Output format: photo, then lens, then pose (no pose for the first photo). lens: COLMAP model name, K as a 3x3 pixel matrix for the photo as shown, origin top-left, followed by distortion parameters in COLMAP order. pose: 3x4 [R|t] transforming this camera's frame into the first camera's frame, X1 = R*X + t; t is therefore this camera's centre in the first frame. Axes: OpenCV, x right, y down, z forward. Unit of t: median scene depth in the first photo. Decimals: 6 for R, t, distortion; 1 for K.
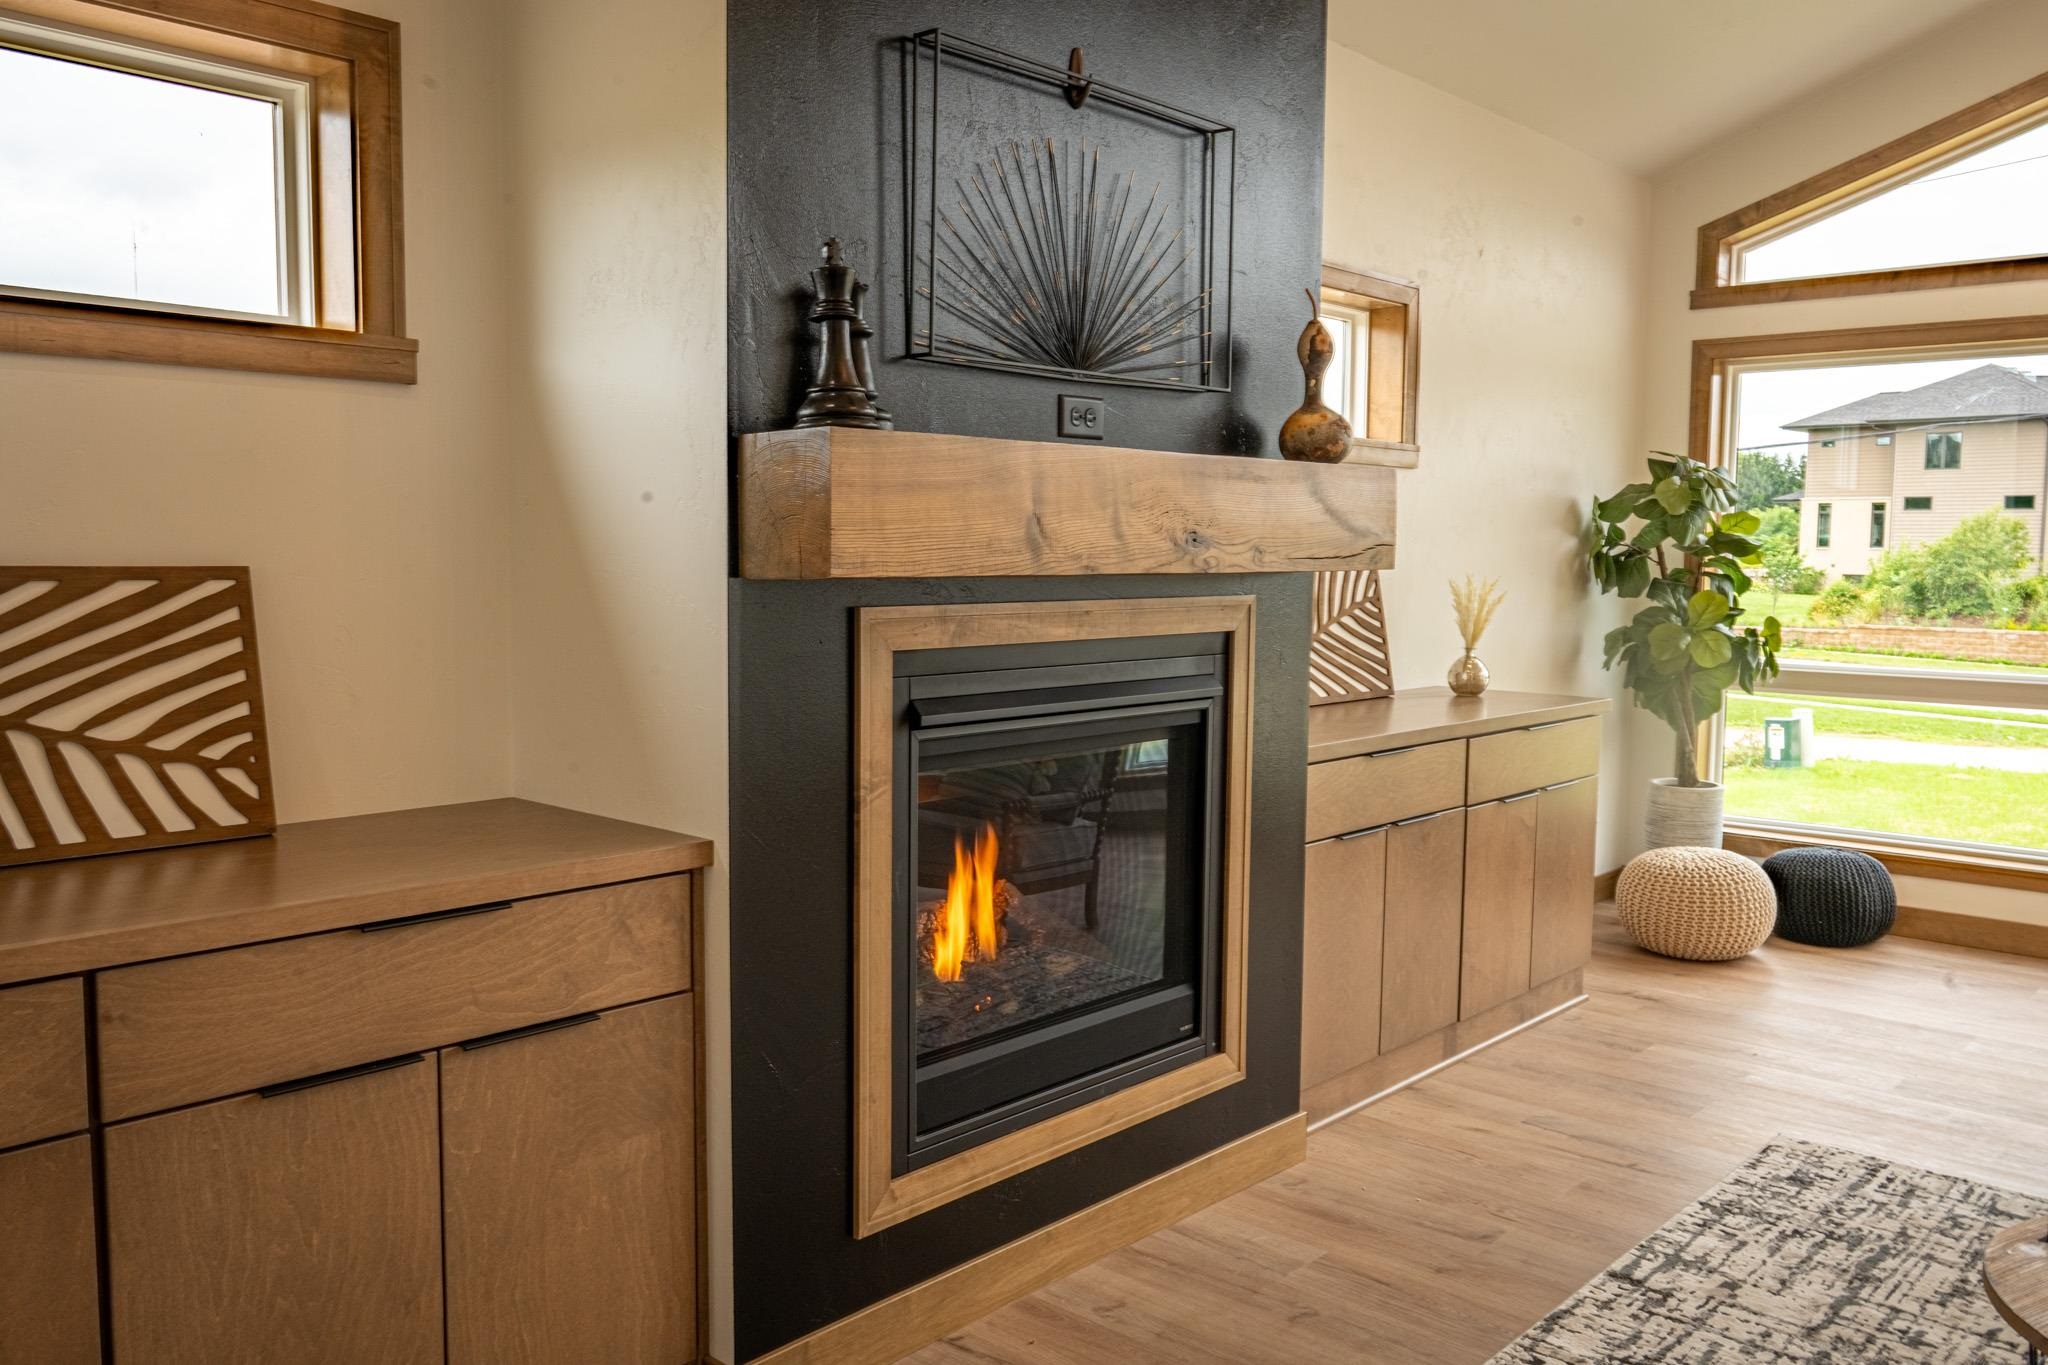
lens RADIAL K [[1611.4, 0, 1032.8], [0, 1611.4, 686.1], [0, 0, 1]] dist [-0.005966, -0.001097]
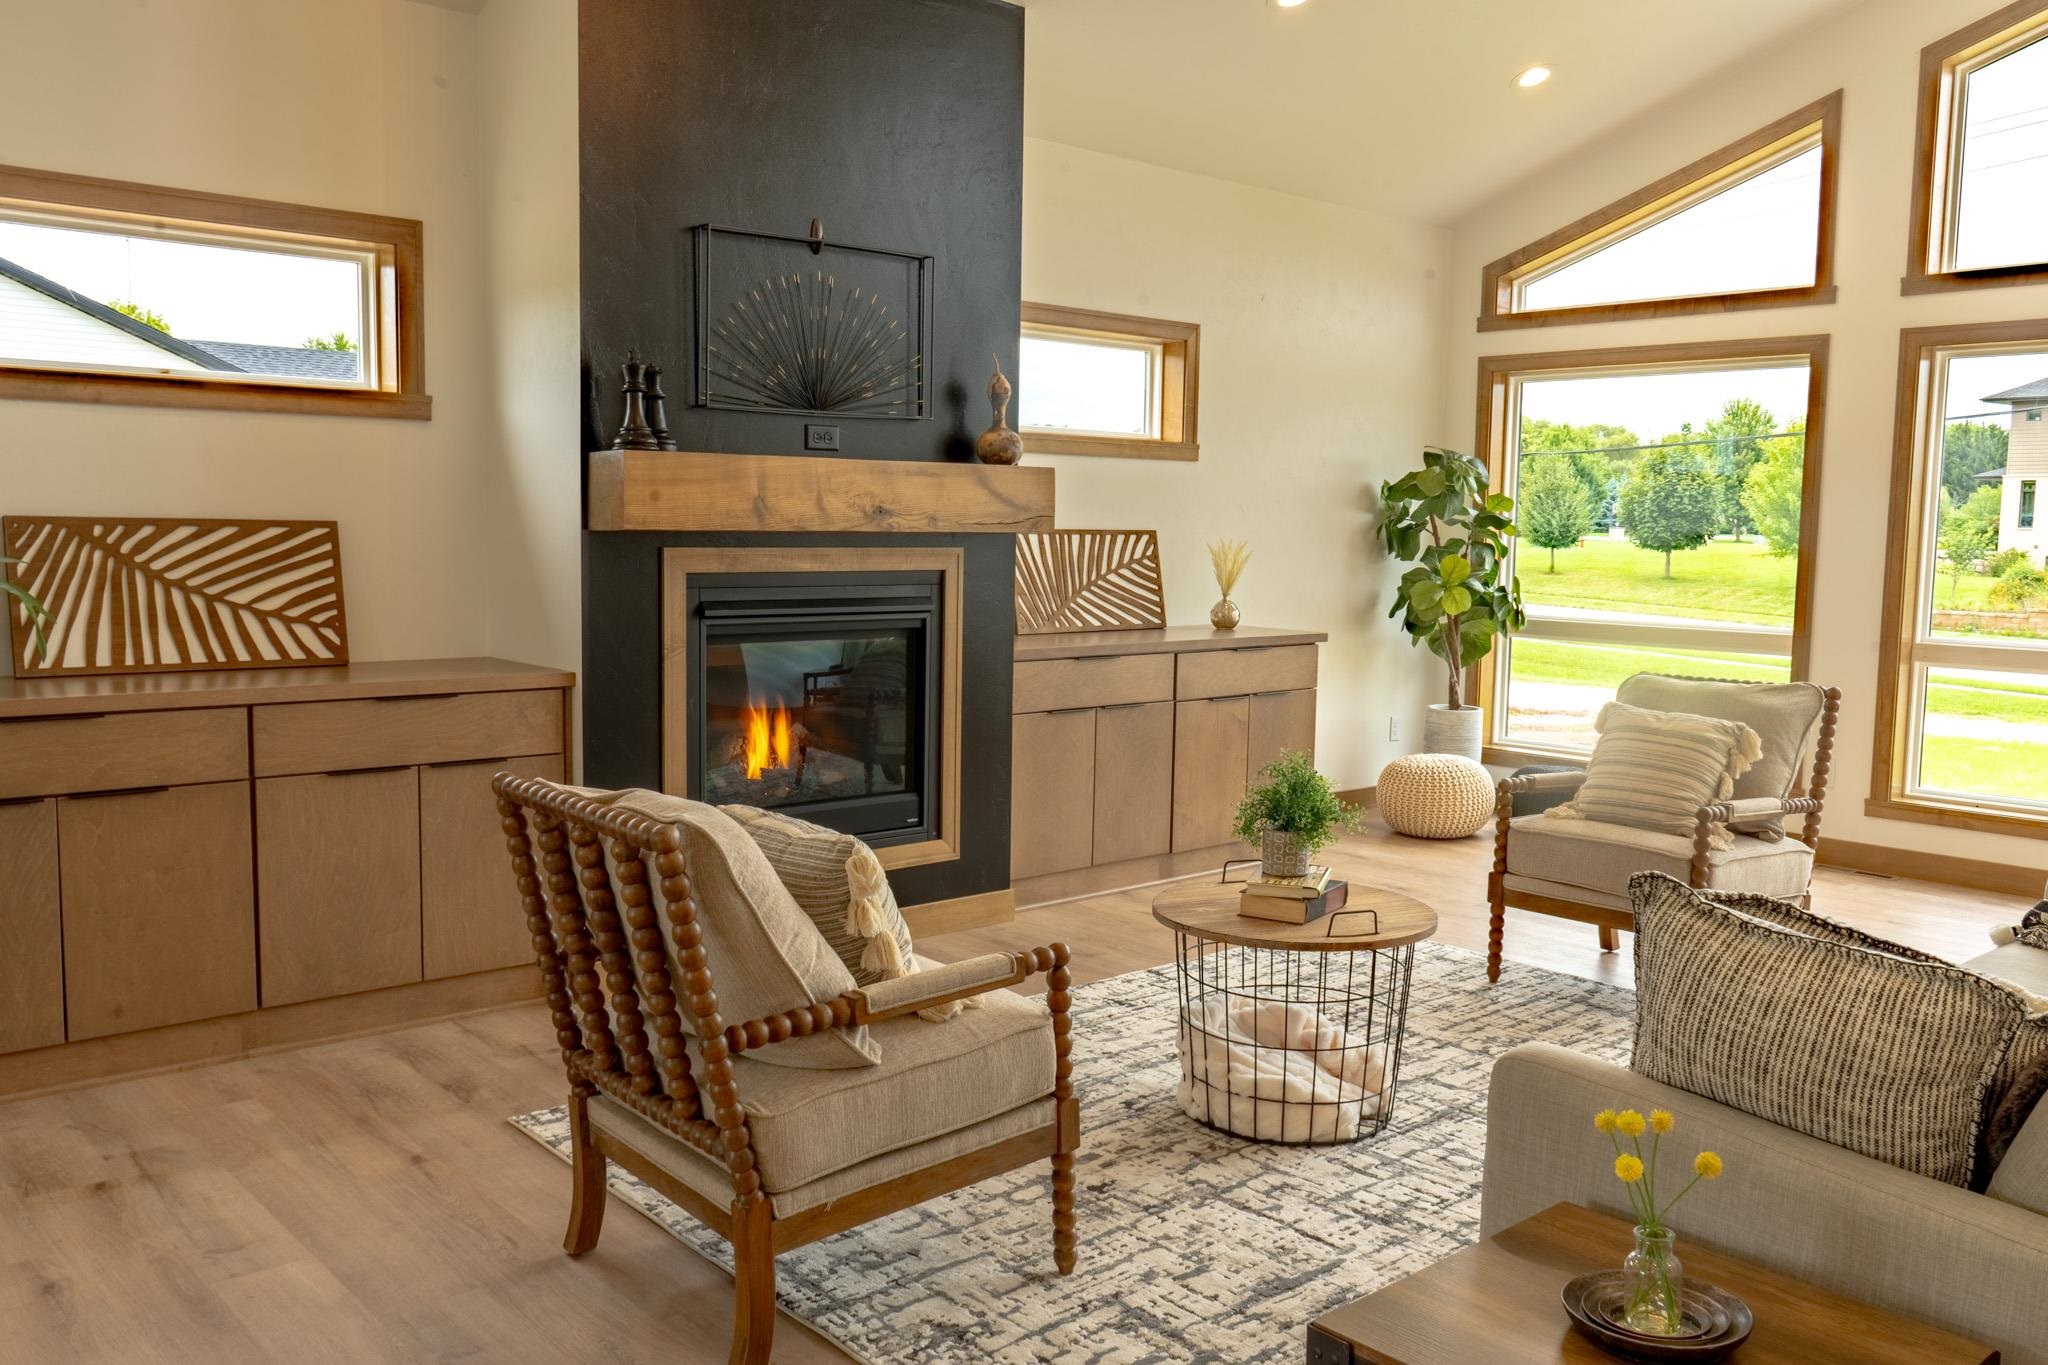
lens RADIAL K [[1666.8, 0, 1036.8], [0, 1666.8, 685.9], [0, 0, 1]] dist [0.004680, -0.006287]
pose [[0.994430, 0.019808, -0.103518, 0.382325], [-0.018402, 0.999725, 0.014514, 0.053856], [0.103777, -0.012528, 0.994522, -0.615032]]
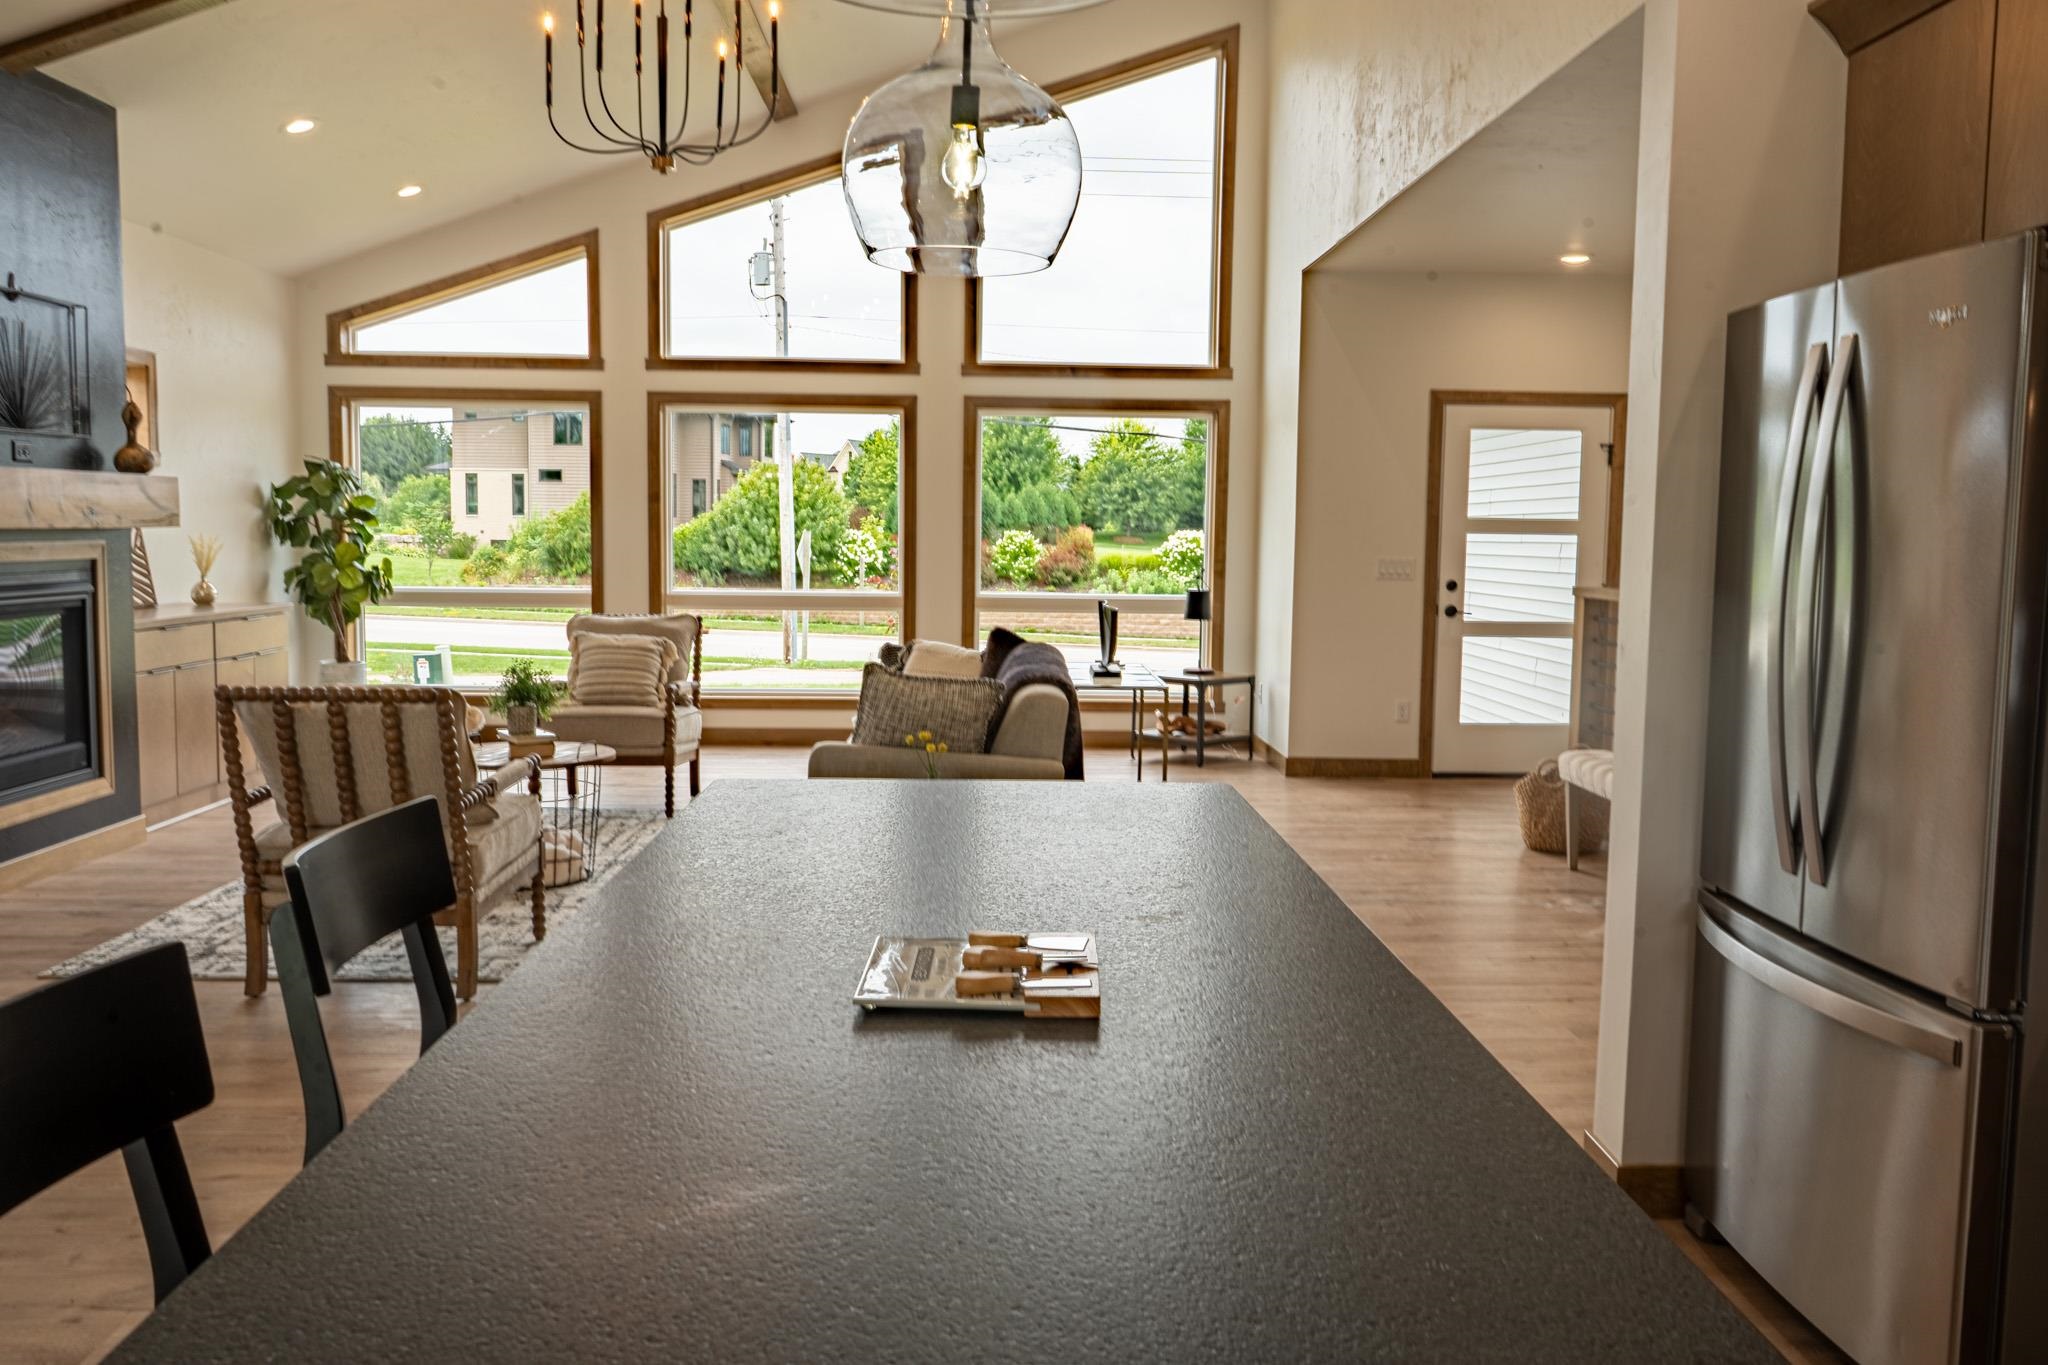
lens RADIAL K [[1675.8, 0, 1037.1], [0, 1675.8, 687.0], [0, 0, 1]] dist [-0.006836, 0.001787]
pose [[0.715234, -0.063860, 0.695962, -0.476712], [0.051733, 0.997922, 0.038402, 0.101676], [-0.696968, 0.008537, 0.717051, -1.237503]]
